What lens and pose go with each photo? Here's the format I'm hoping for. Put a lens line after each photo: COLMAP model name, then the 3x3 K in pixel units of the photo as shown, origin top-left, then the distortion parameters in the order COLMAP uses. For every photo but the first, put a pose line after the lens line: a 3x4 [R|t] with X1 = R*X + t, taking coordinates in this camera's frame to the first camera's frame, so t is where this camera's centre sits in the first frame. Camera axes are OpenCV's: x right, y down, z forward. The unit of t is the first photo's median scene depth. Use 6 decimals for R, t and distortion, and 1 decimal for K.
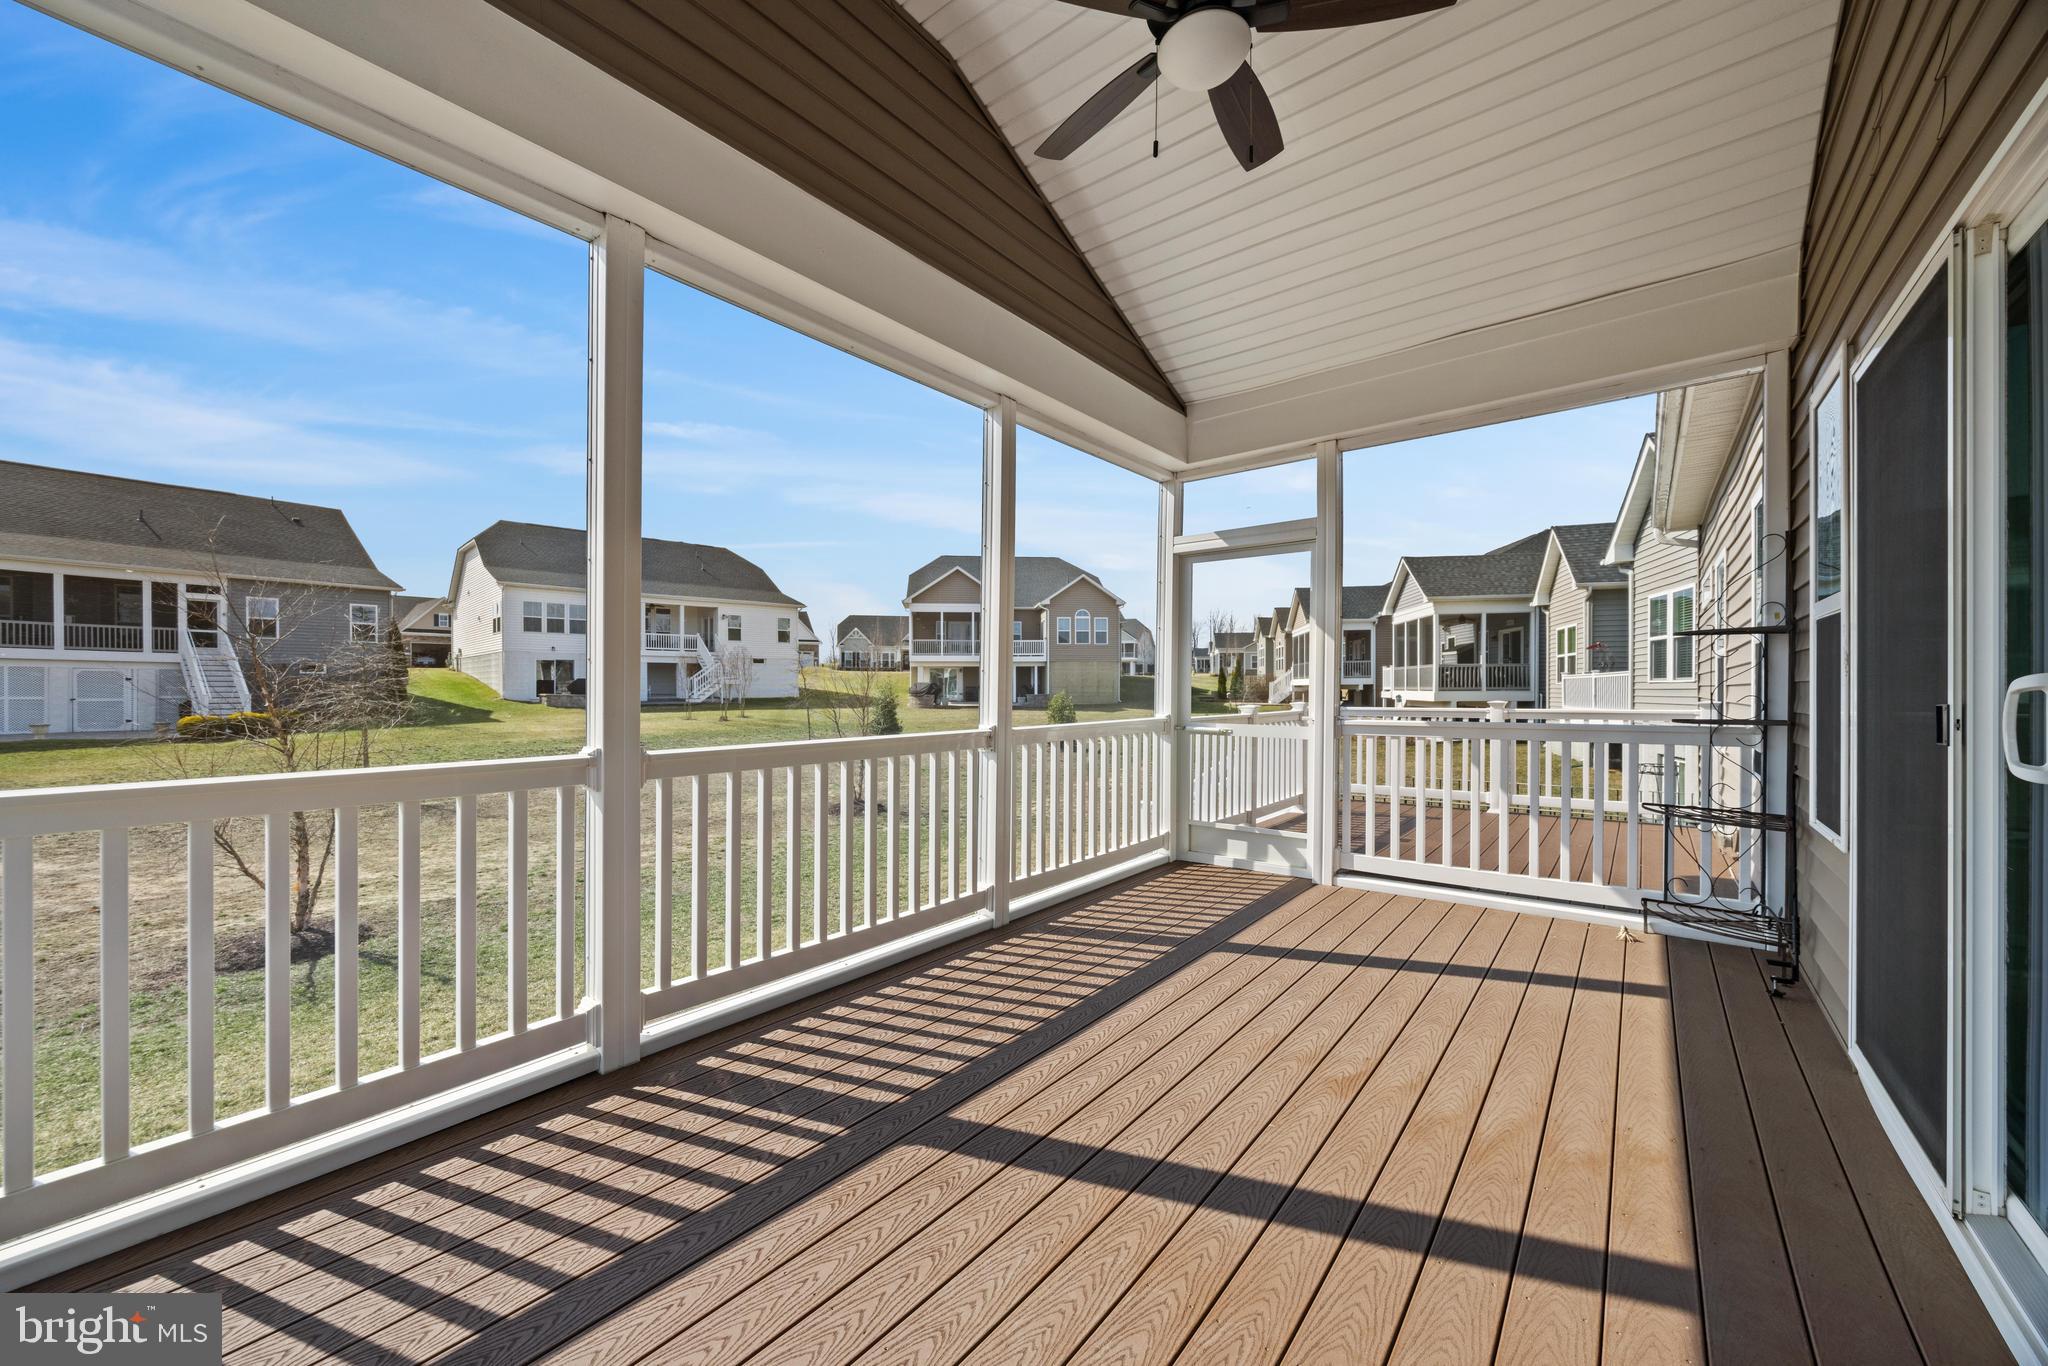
lens RADIAL K [[770.9, 0, 1017.1], [0, 770.9, 687.7], [0, 0, 1]] dist [-0.002611, -0.000059]
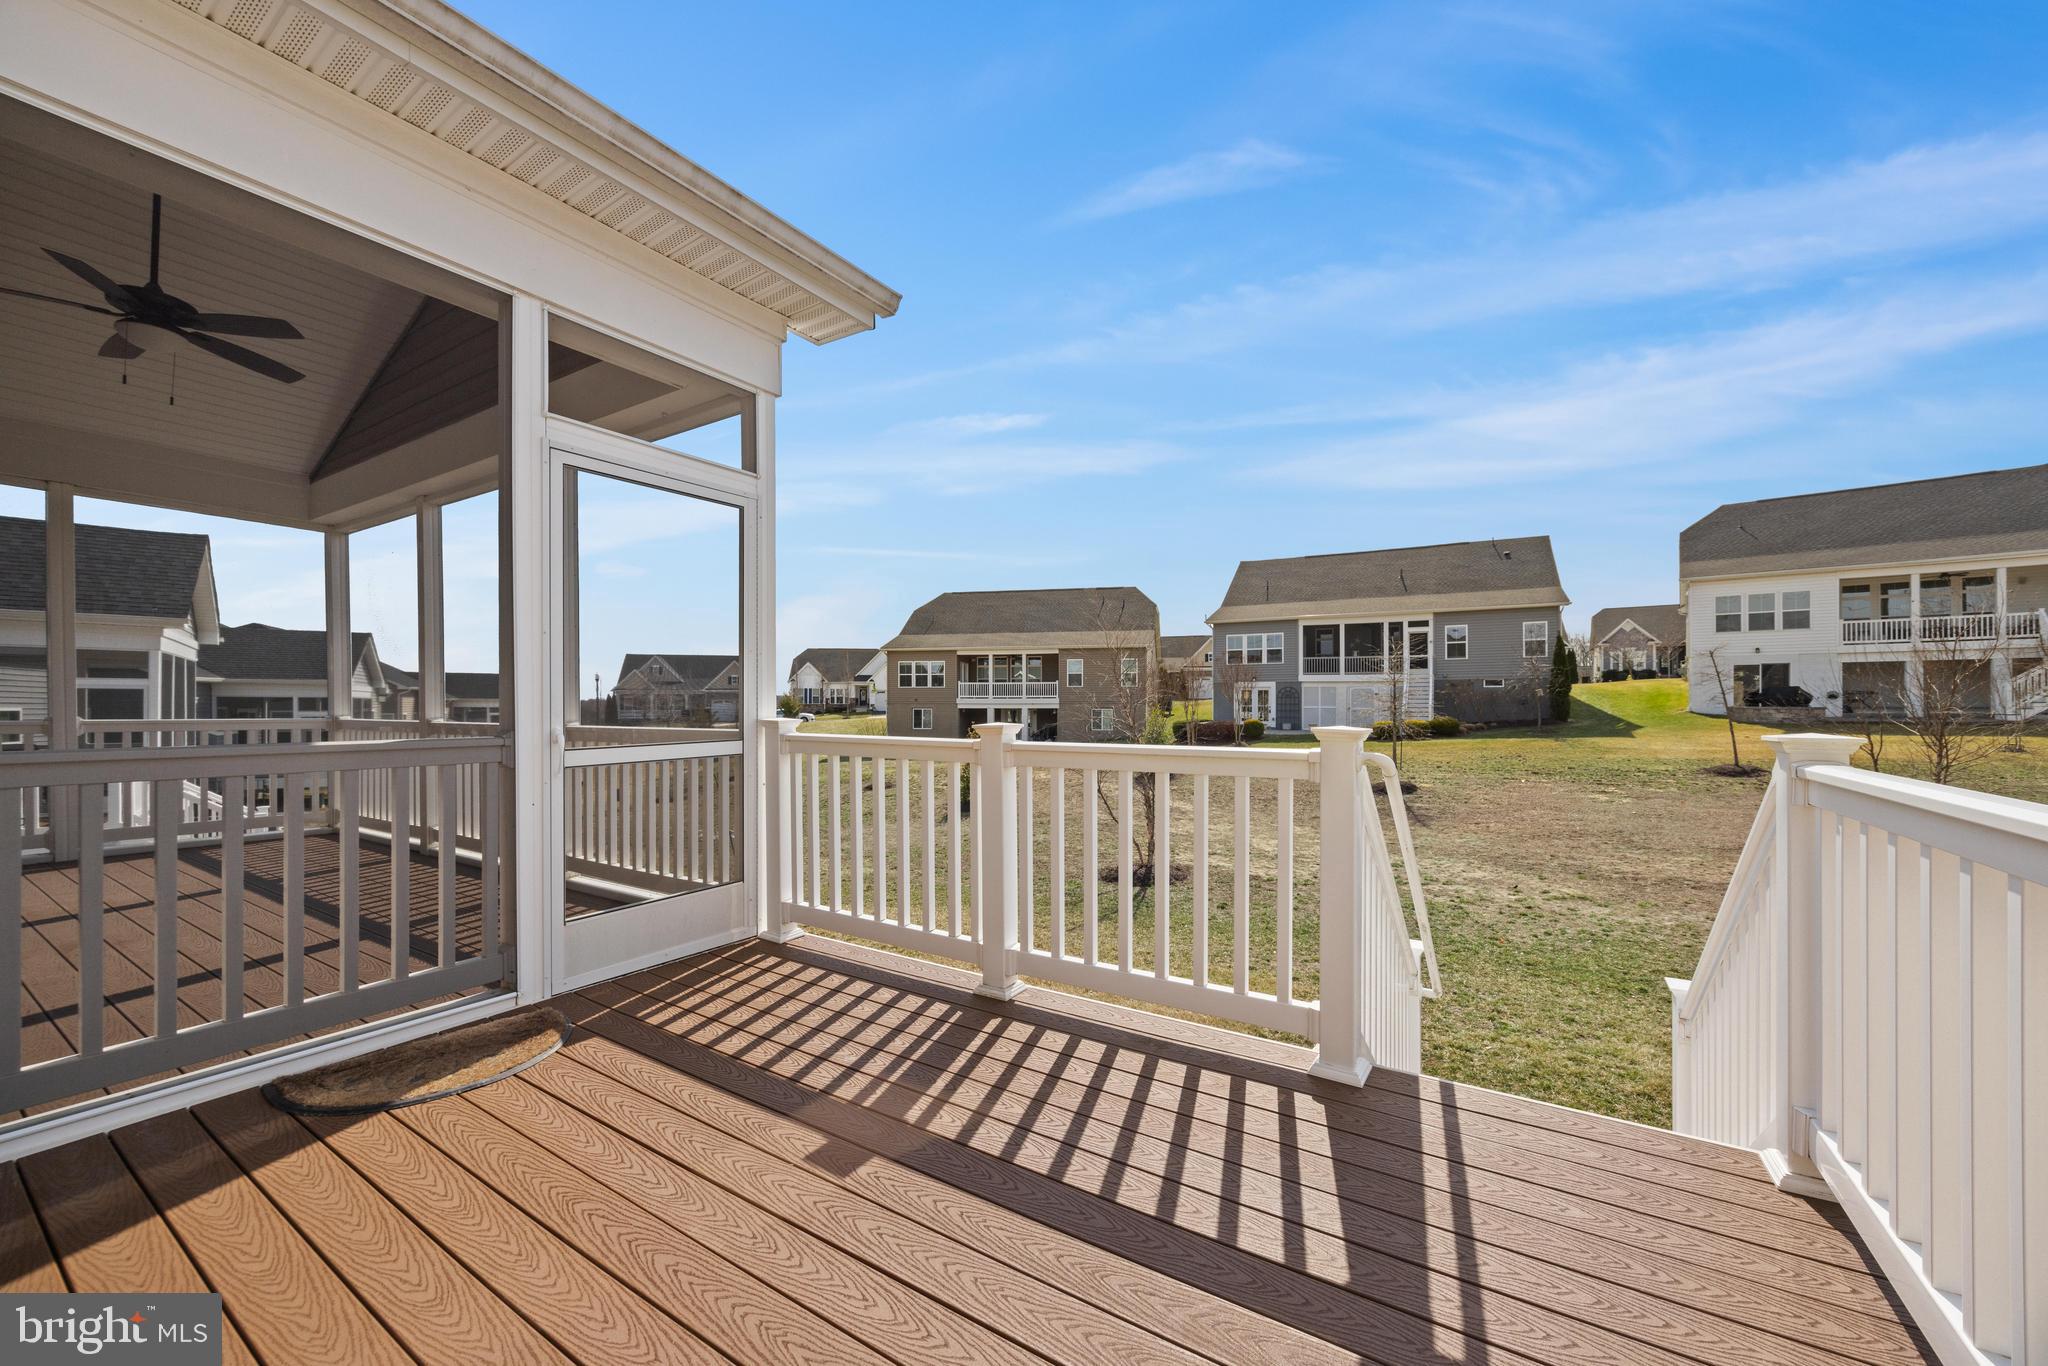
lens RADIAL K [[776.7, 0, 1029.7], [0, 776.7, 704.4], [0, 0, 1]] dist [-0.002293, -0.000069]
pose [[0.101914, 0.001299, -0.994792, 0.169065], [0.002765, 0.999995, 0.001589, 0.003210], [0.994789, -0.002912, 0.101910, 0.217378]]
